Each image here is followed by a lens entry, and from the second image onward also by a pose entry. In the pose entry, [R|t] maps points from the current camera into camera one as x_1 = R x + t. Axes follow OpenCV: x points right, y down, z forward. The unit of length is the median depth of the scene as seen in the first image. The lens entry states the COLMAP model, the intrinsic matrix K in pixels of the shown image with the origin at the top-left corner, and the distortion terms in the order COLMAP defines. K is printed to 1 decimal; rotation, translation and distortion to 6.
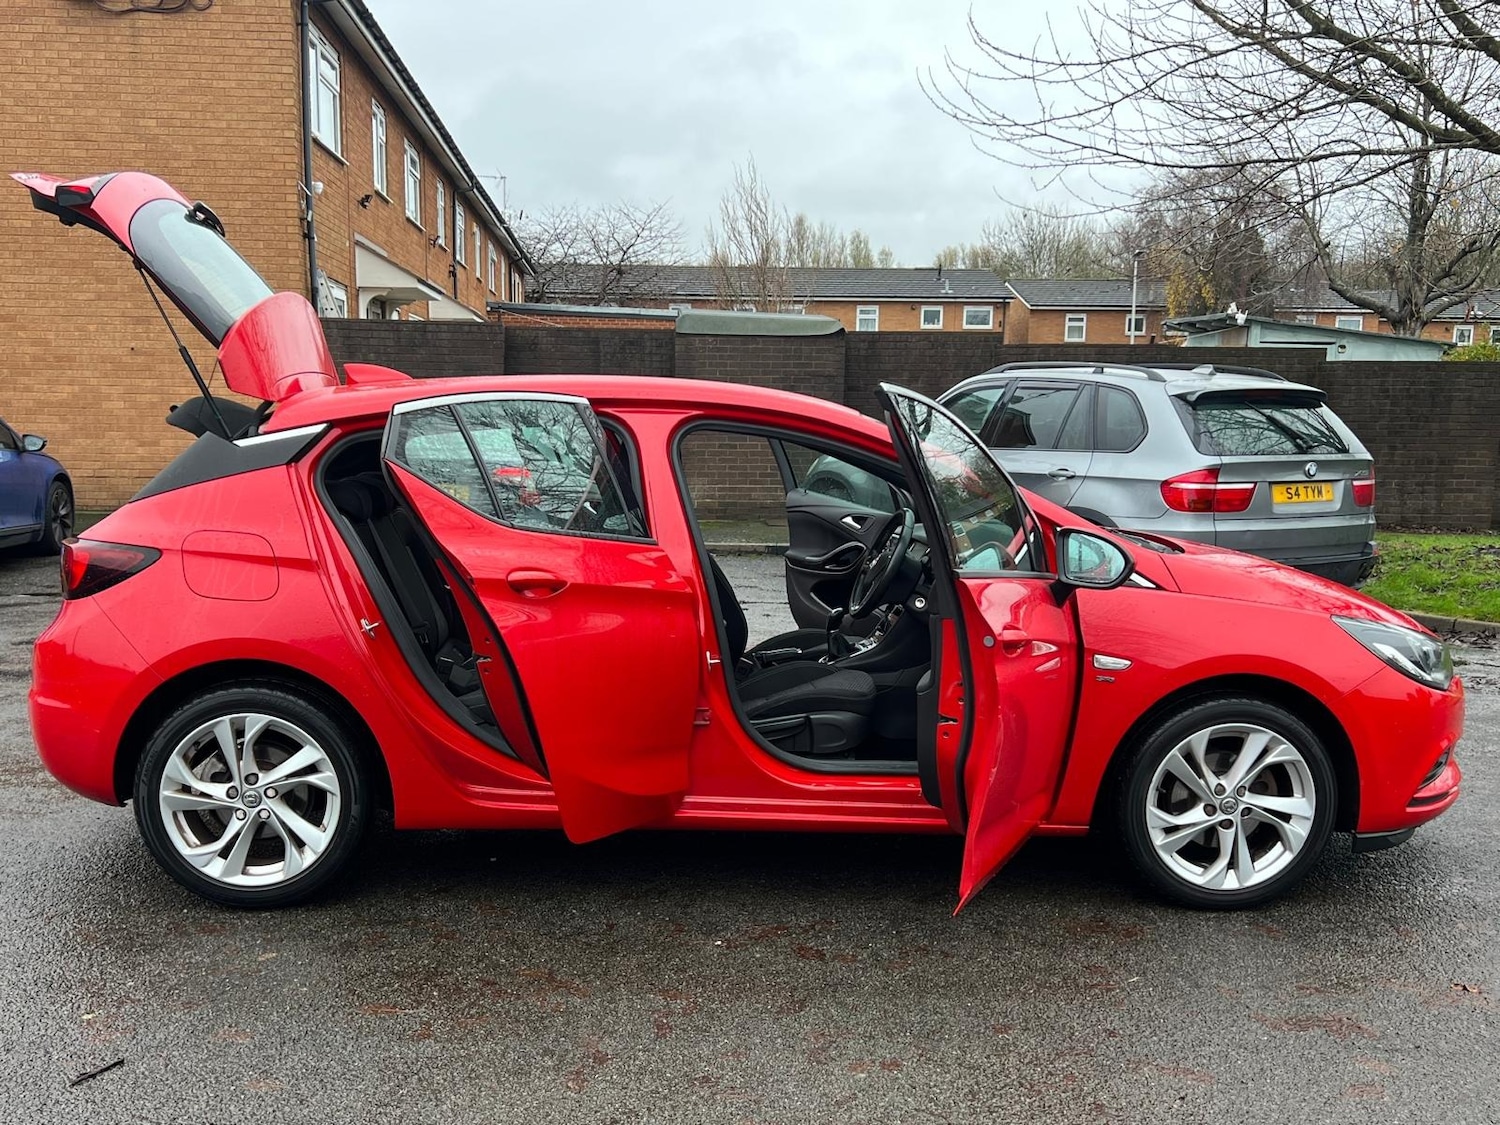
lens RADIAL K [[1503.7, 0, 699.4], [0, 1503.7, 640.4], [0, 0, 1]] dist [0.077722, -0.105243]
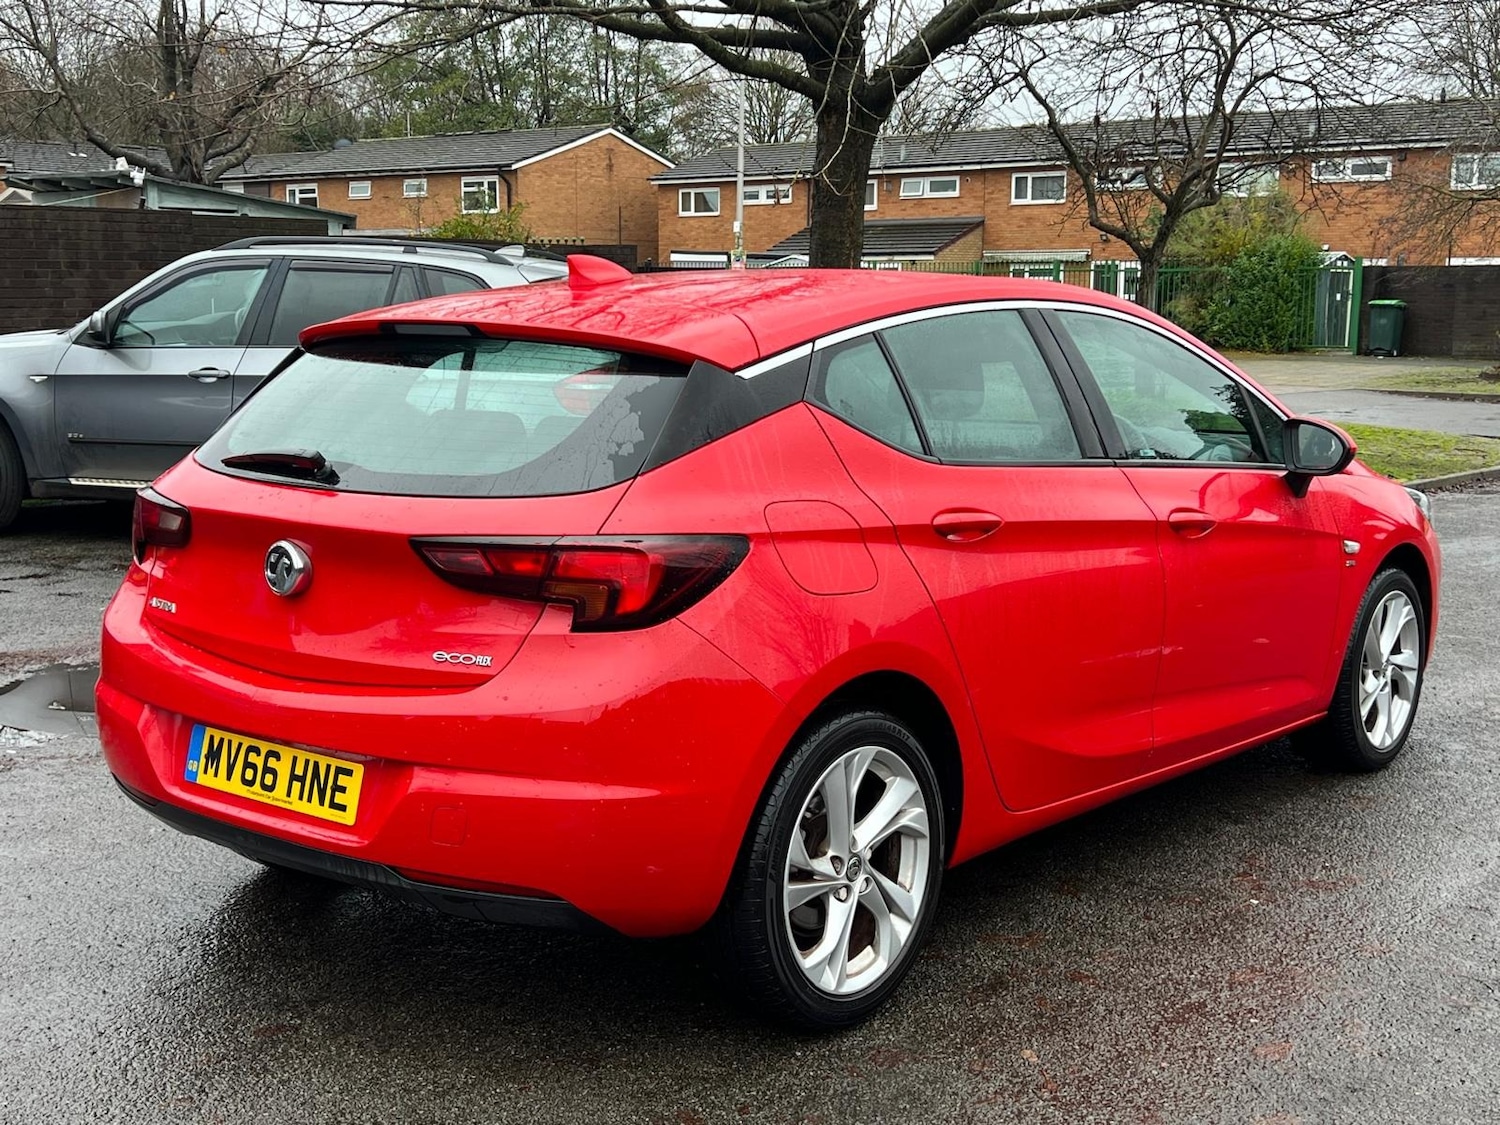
lens RADIAL K [[1880.9, 0, 748.6], [0, 1880.9, 564.1], [0, 0, 1]] dist [0.158265, -0.366026]
pose [[0.673716, -0.114576, 0.730054, -0.349003], [0.118344, 0.991885, 0.046457, -0.030798], [-0.729452, 0.055099, 0.681809, 0.151735]]
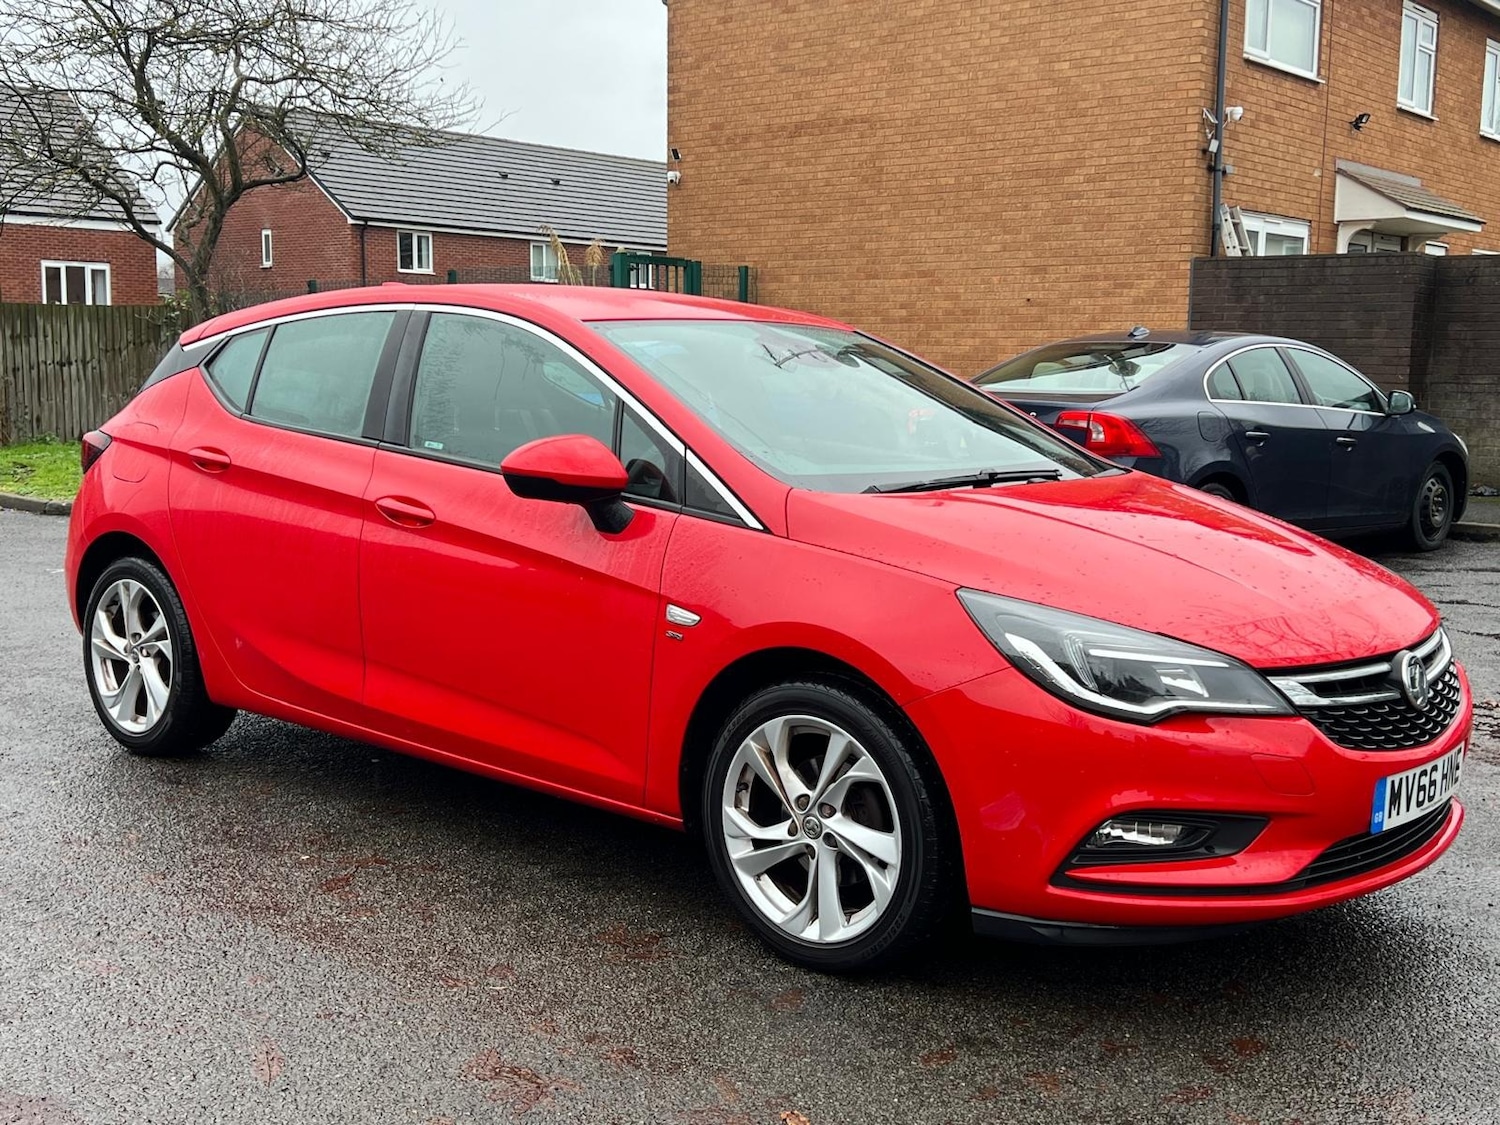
lens RADIAL K [[1672.5, 0, 749.4], [0, 1672.5, 559.7], [0, 0, 1]] dist [0.134626, -0.343192]
pose [[0.724572, 0.081222, -0.684396, 0.328100], [-0.111941, 0.993715, -0.000582, -0.006785], [0.680047, 0.077033, 0.729110, 0.135458]]
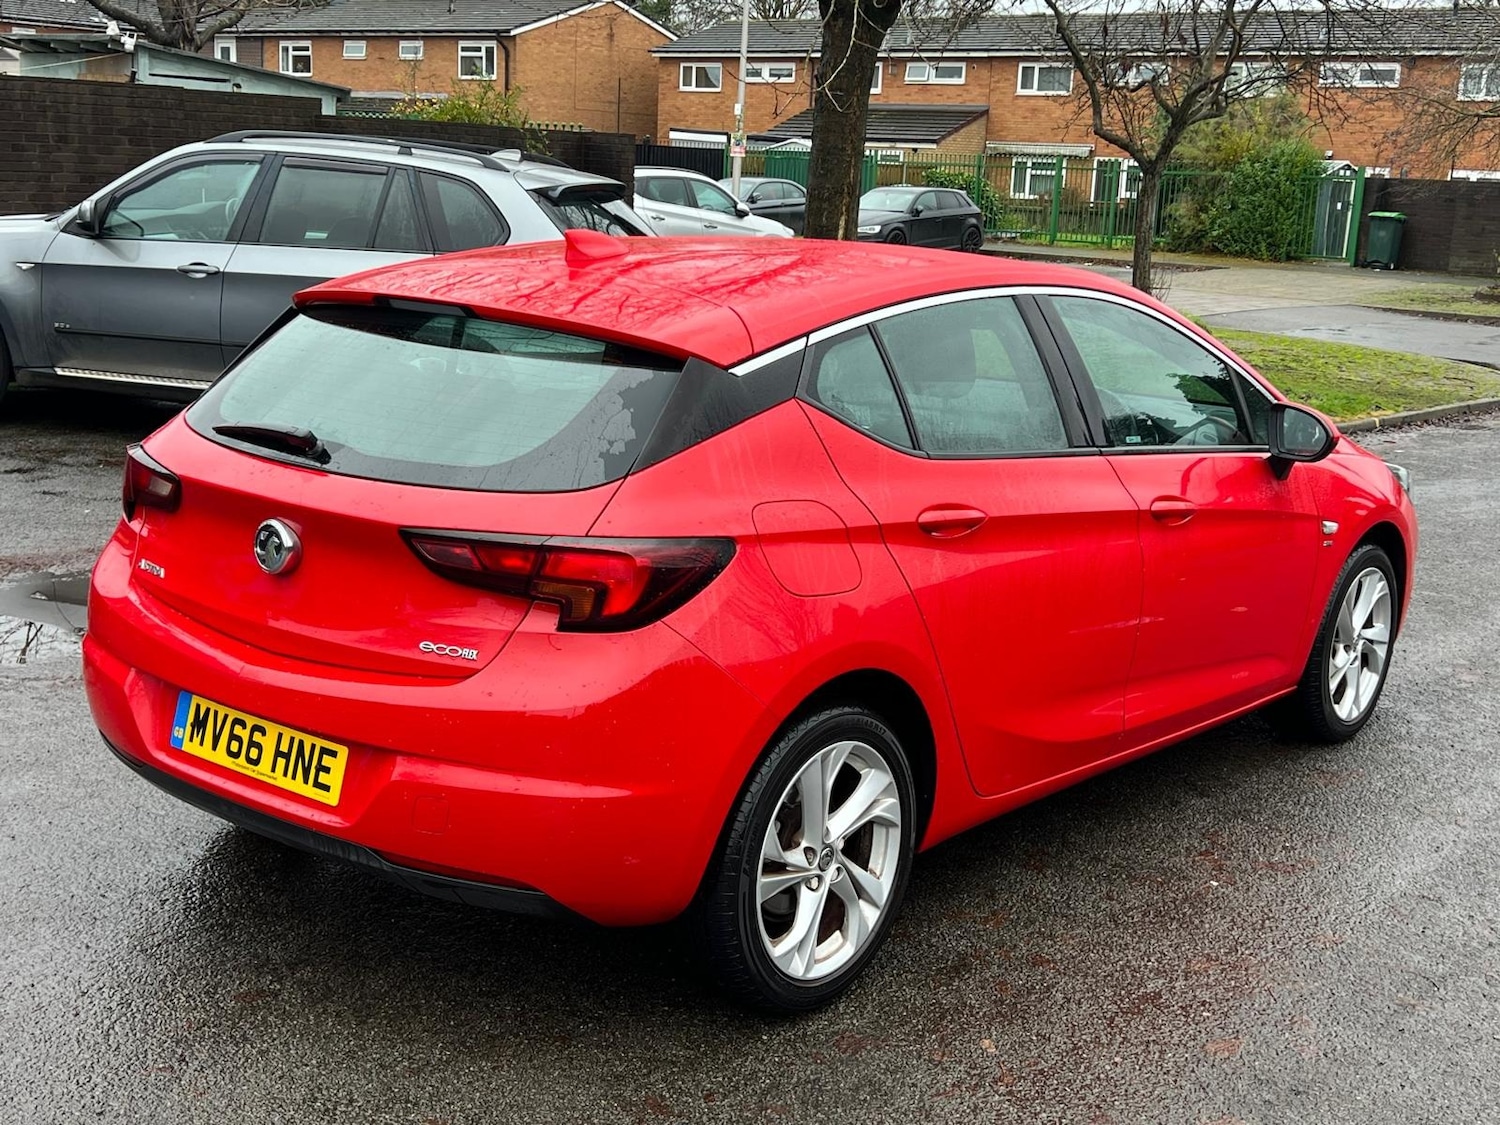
lens RADIAL K [[1881.8, 0, 768.4], [0, 1881.8, 560.4], [0, 0, 1]] dist [0.161069, -0.381835]
pose [[0.665645, -0.134639, 0.734022, -0.349719], [0.079516, 0.990787, 0.109628, -0.050953], [-0.742020, -0.014607, 0.670218, 0.148099]]
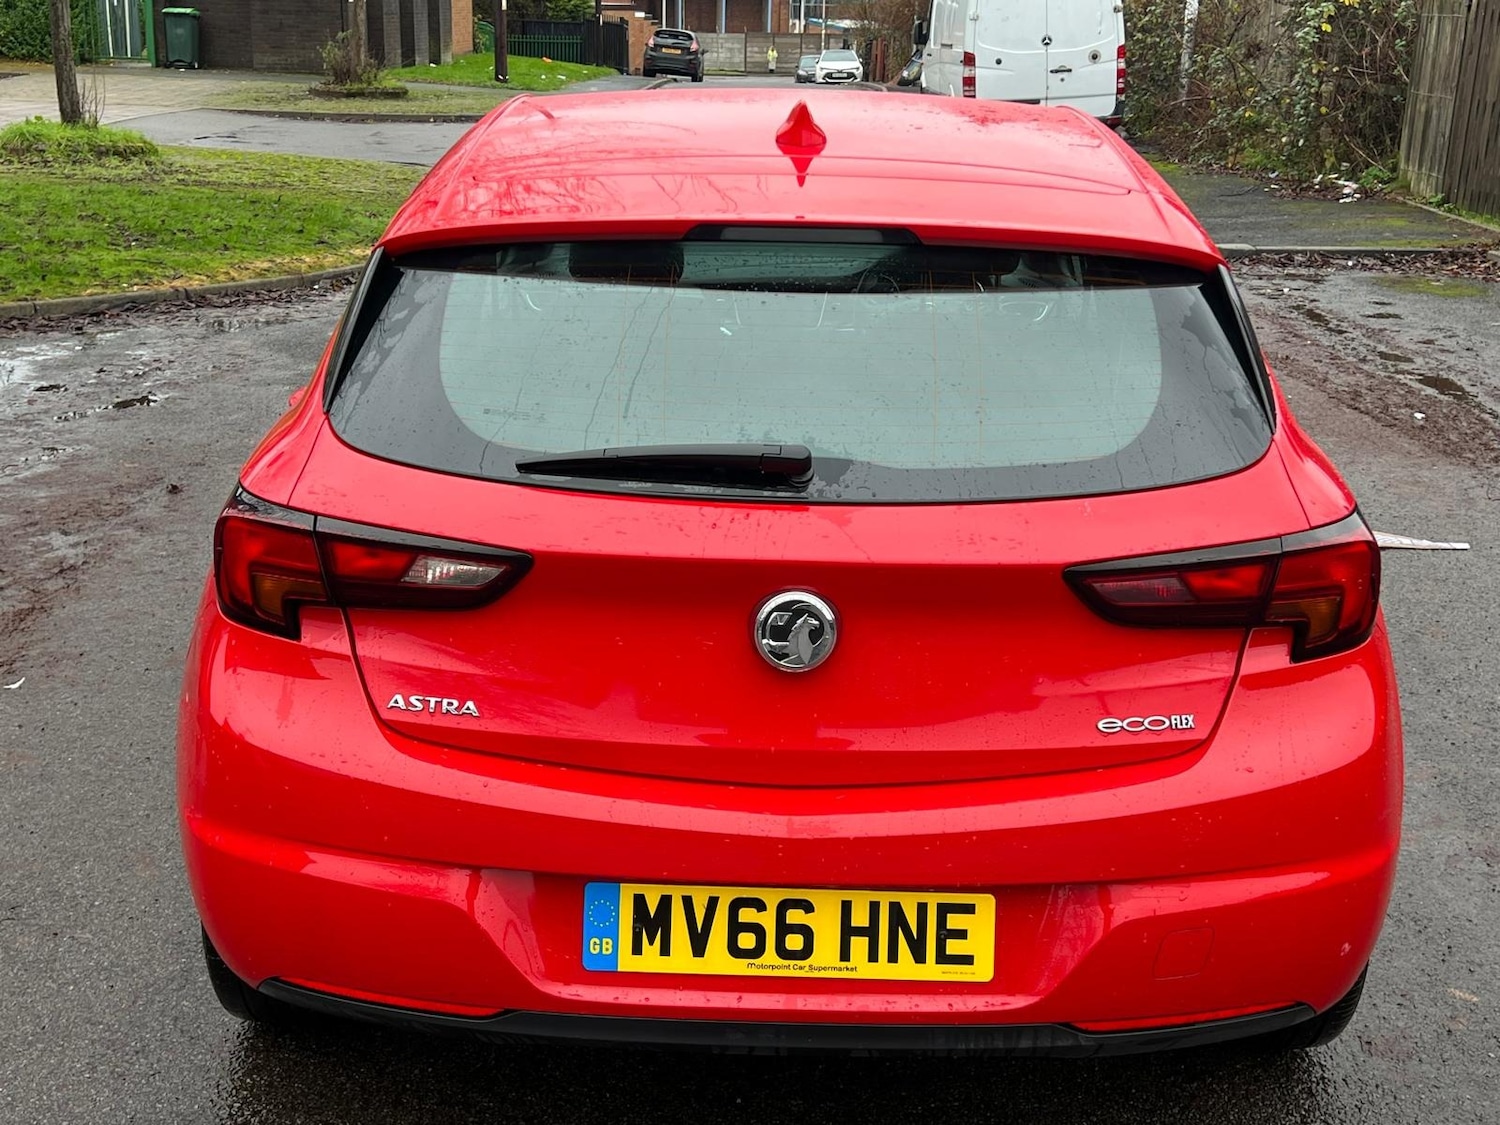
lens RADIAL K [[1880.9, 0, 748.6], [0, 1880.9, 564.1], [0, 0, 1]] dist [0.158265, -0.366026]
pose [[0.067241, -0.293437, 0.953611, -0.365552], [0.135699, 0.949582, 0.282629, -0.091379], [-0.988466, 0.110400, 0.103670, 0.410100]]
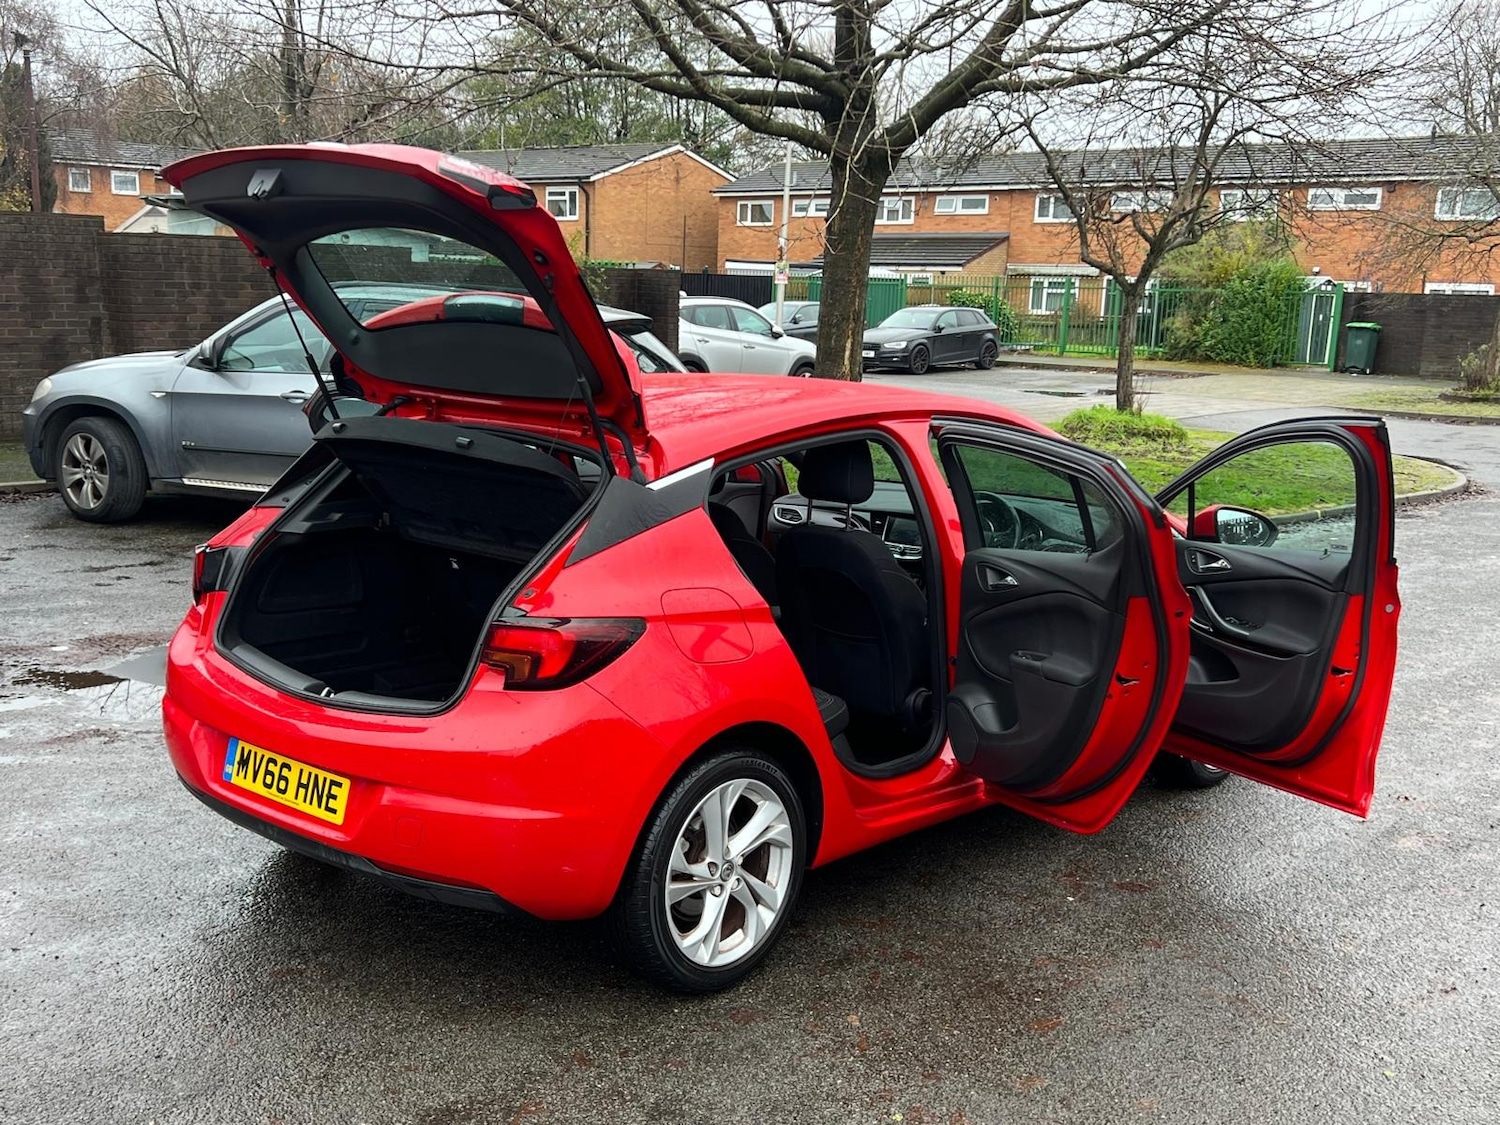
lens RADIAL K [[1660.4, 0, 698.5], [0, 1660.4, 632.1], [0, 0, 1]] dist [0.132107, -0.250078]
pose [[0.718344, -0.134356, 0.682591, -0.355809], [0.089462, 0.990867, 0.100887, -0.052159], [-0.689912, -0.011405, 0.723803, 0.100080]]
